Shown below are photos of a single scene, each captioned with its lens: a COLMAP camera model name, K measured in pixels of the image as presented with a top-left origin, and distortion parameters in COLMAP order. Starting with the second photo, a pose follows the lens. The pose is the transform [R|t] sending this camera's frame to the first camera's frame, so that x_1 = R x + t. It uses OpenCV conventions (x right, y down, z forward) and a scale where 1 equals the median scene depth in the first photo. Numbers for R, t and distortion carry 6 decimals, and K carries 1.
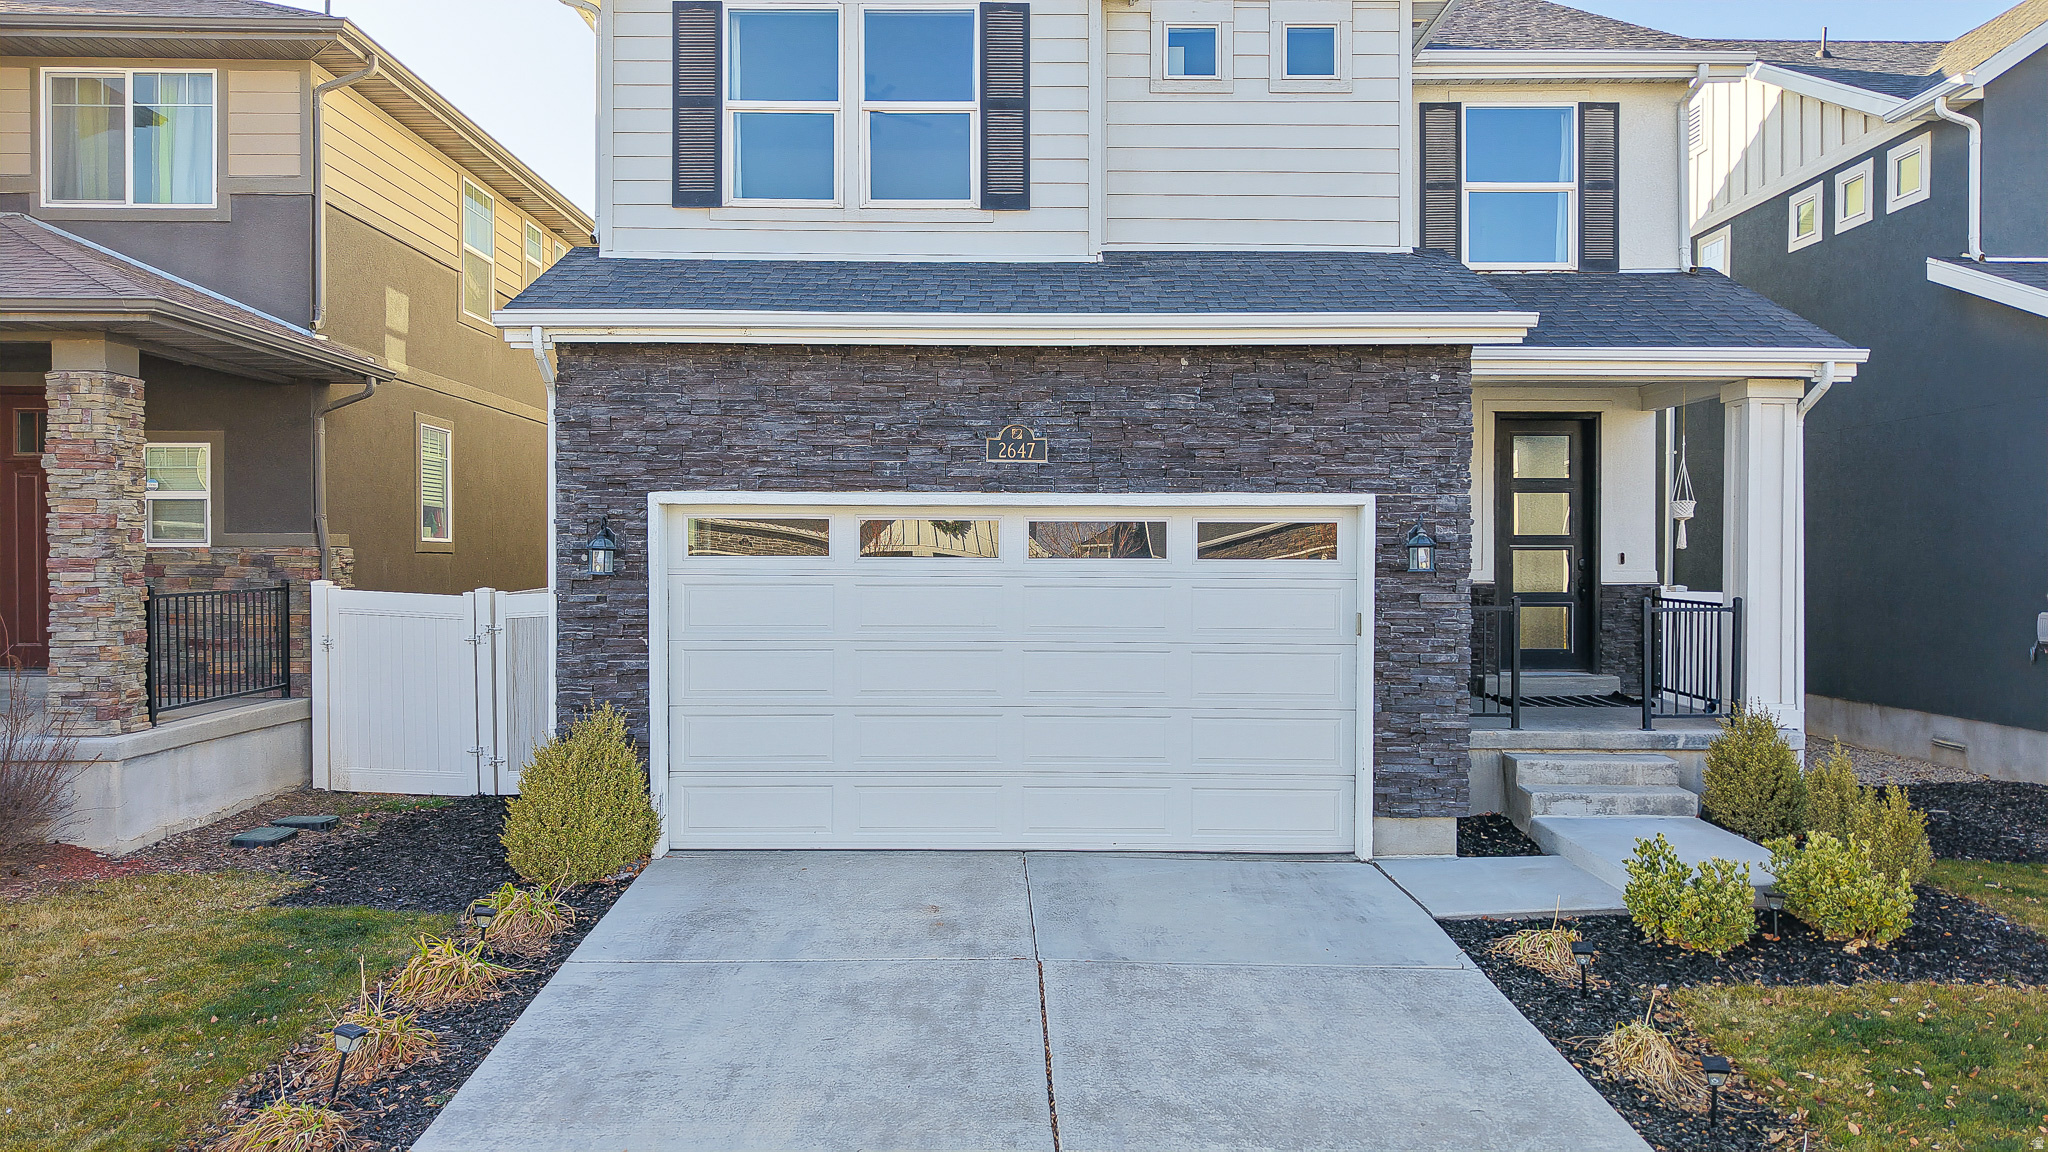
lens RADIAL K [[1370.2, 0, 1024.0], [0, 1370.2, 576.0], [0, 0, 1]] dist [0.033626, -0.039831]
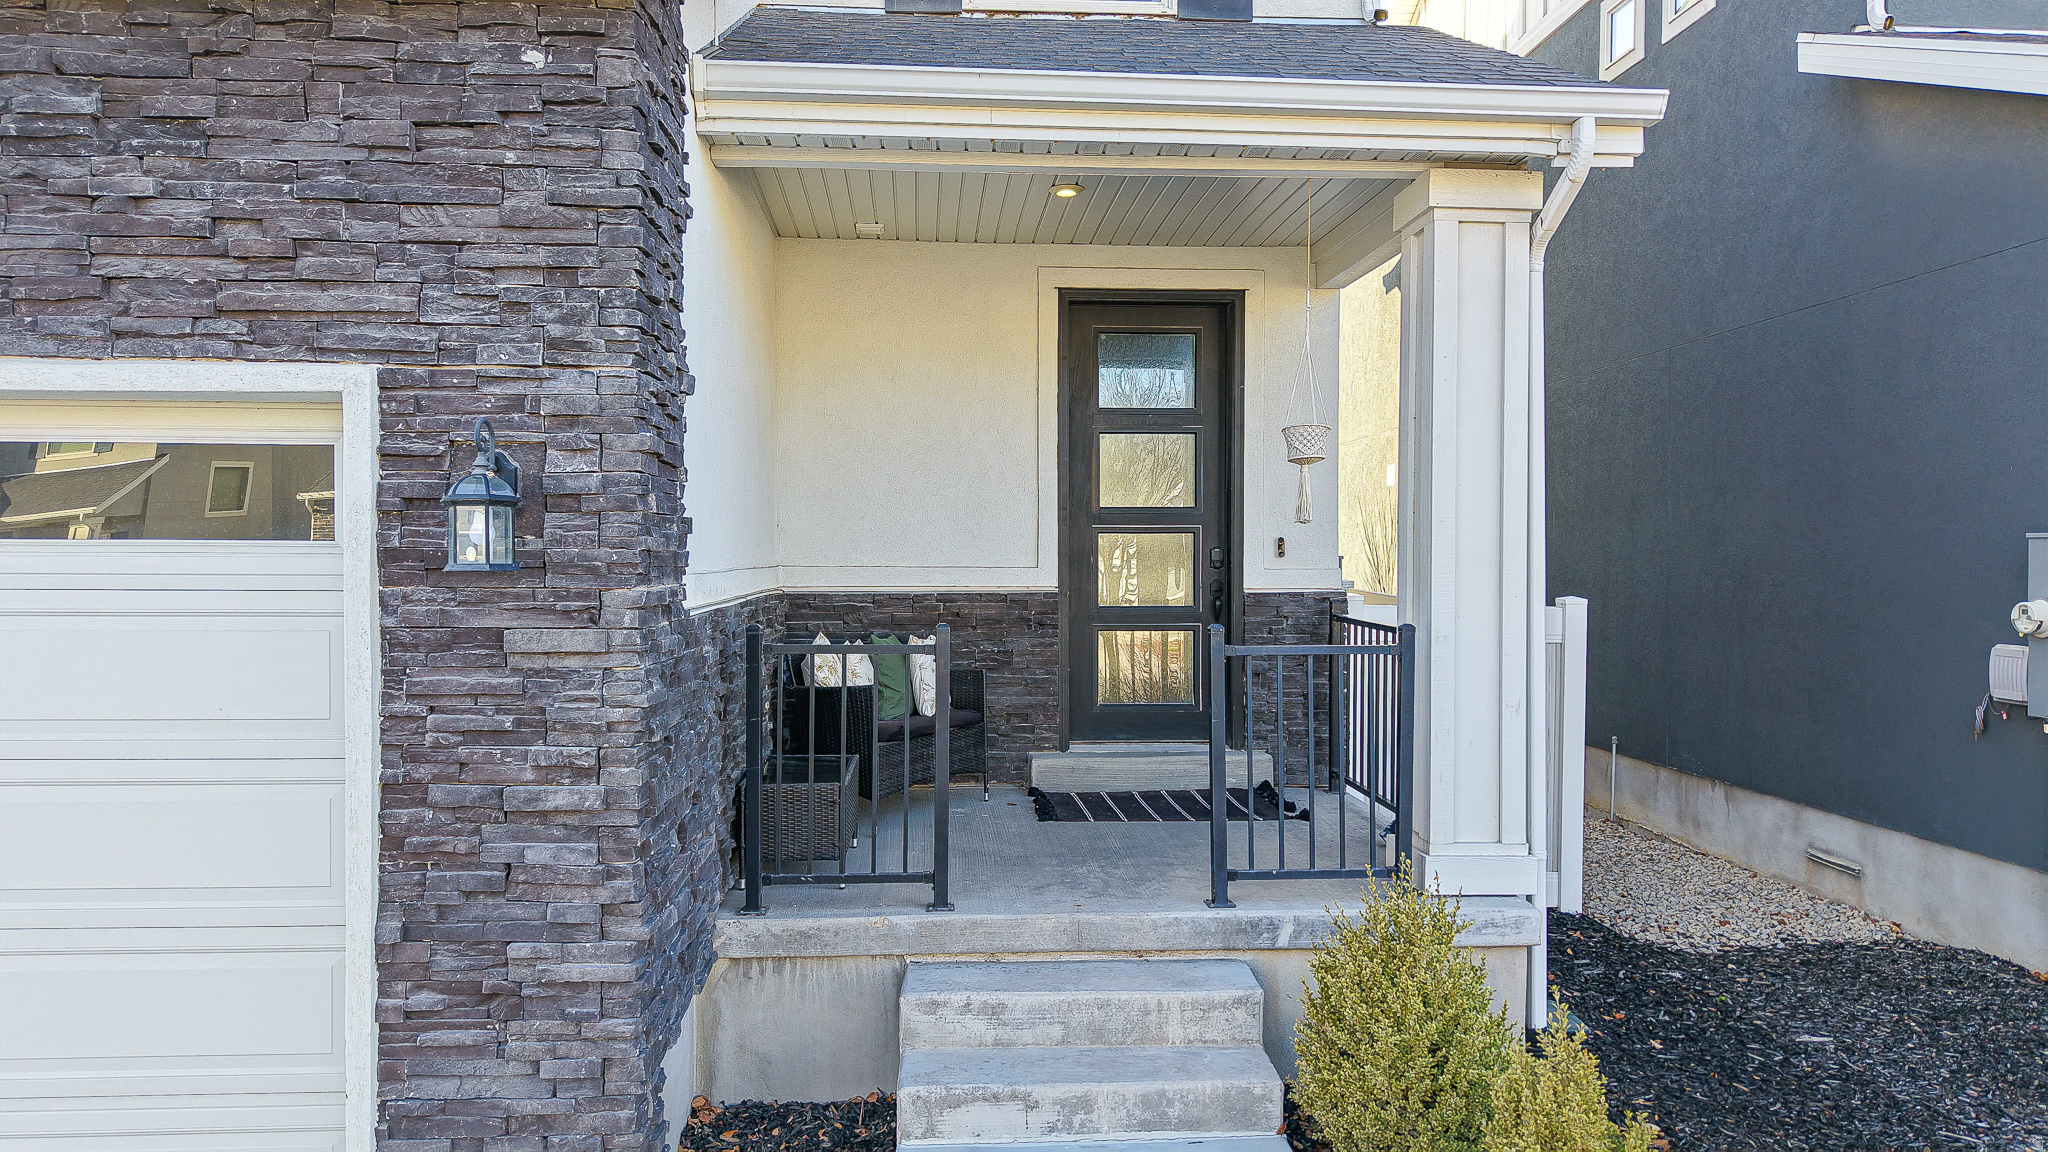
lens RADIAL K [[1370.2, 0, 1024.0], [0, 1370.2, 576.0], [0, 0, 1]] dist [0.033626, -0.039831]
pose [[0.998160, -0.000408, 0.060627, 0.393850], [0.000374, 1.000000, 0.000573, -0.001914], [-0.060628, -0.000549, 0.998160, 0.588664]]
